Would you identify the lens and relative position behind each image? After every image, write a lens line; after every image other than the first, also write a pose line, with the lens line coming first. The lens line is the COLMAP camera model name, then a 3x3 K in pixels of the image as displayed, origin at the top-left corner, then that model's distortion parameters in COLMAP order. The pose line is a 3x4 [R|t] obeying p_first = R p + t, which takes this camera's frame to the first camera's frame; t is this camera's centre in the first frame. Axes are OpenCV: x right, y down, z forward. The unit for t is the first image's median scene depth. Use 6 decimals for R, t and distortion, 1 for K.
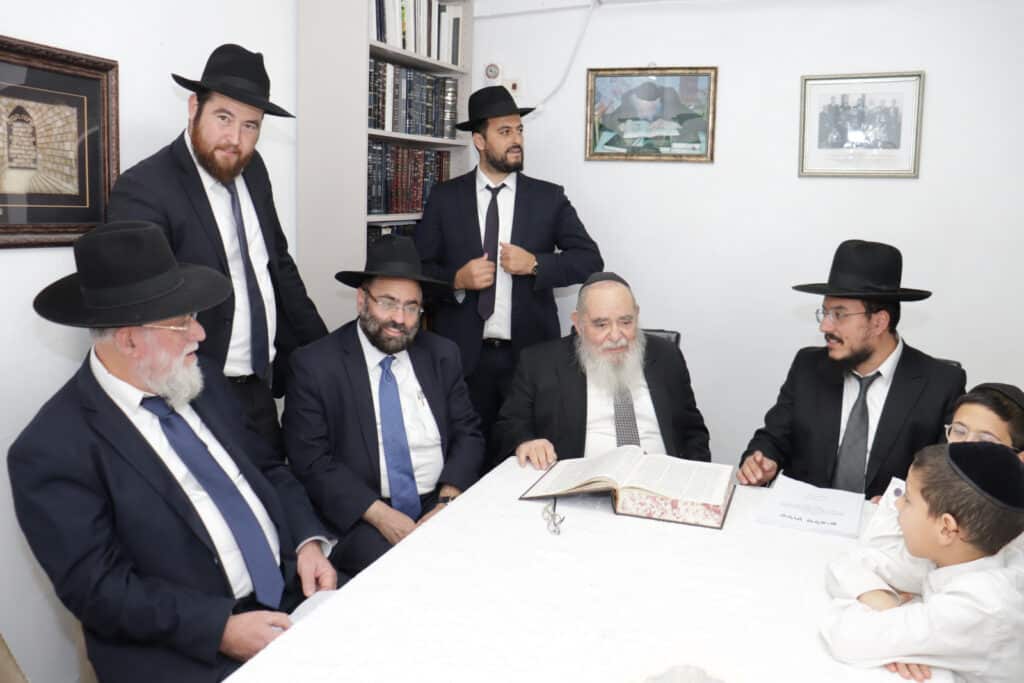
lens RADIAL K [[859.4, 0, 515.1], [0, 859.4, 326.1], [0, 0, 1]] dist [-0.163523, 0.164434]
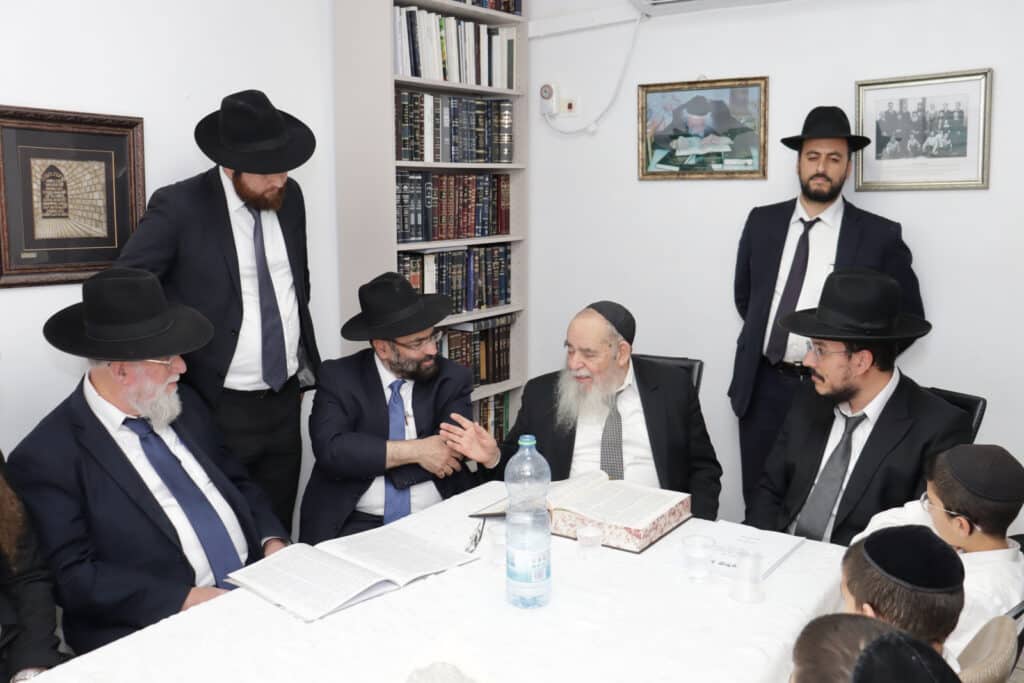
lens RADIAL K [[961.2, 0, 512.4], [0, 961.2, 323.9], [0, 0, 1]] dist [-0.116363, 0.146967]
pose [[0.970649, 0.001496, -0.240496, 0.218271], [-0.006221, 0.999802, -0.018886, -0.011250], [0.240420, 0.019827, 0.970466, -0.085952]]
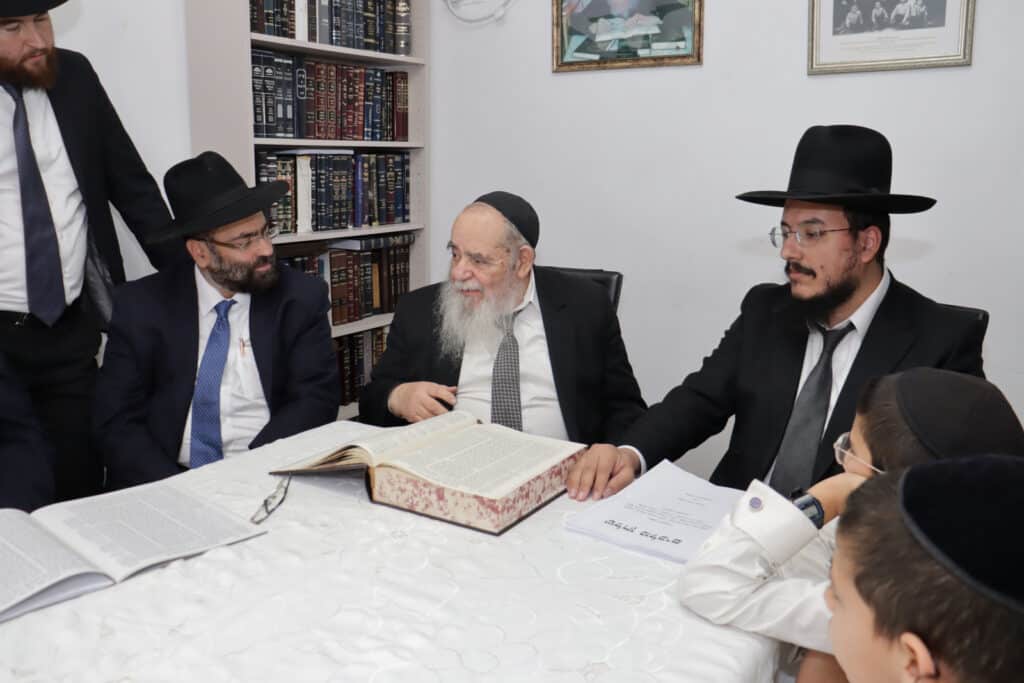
lens RADIAL K [[859.4, 0, 515.1], [0, 859.4, 326.1], [0, 0, 1]] dist [-0.163523, 0.164434]
pose [[0.981292, 0.013624, -0.192040, 0.221013], [-0.008535, 0.999591, 0.027301, 0.030305], [0.192334, -0.025151, 0.981007, 0.198707]]
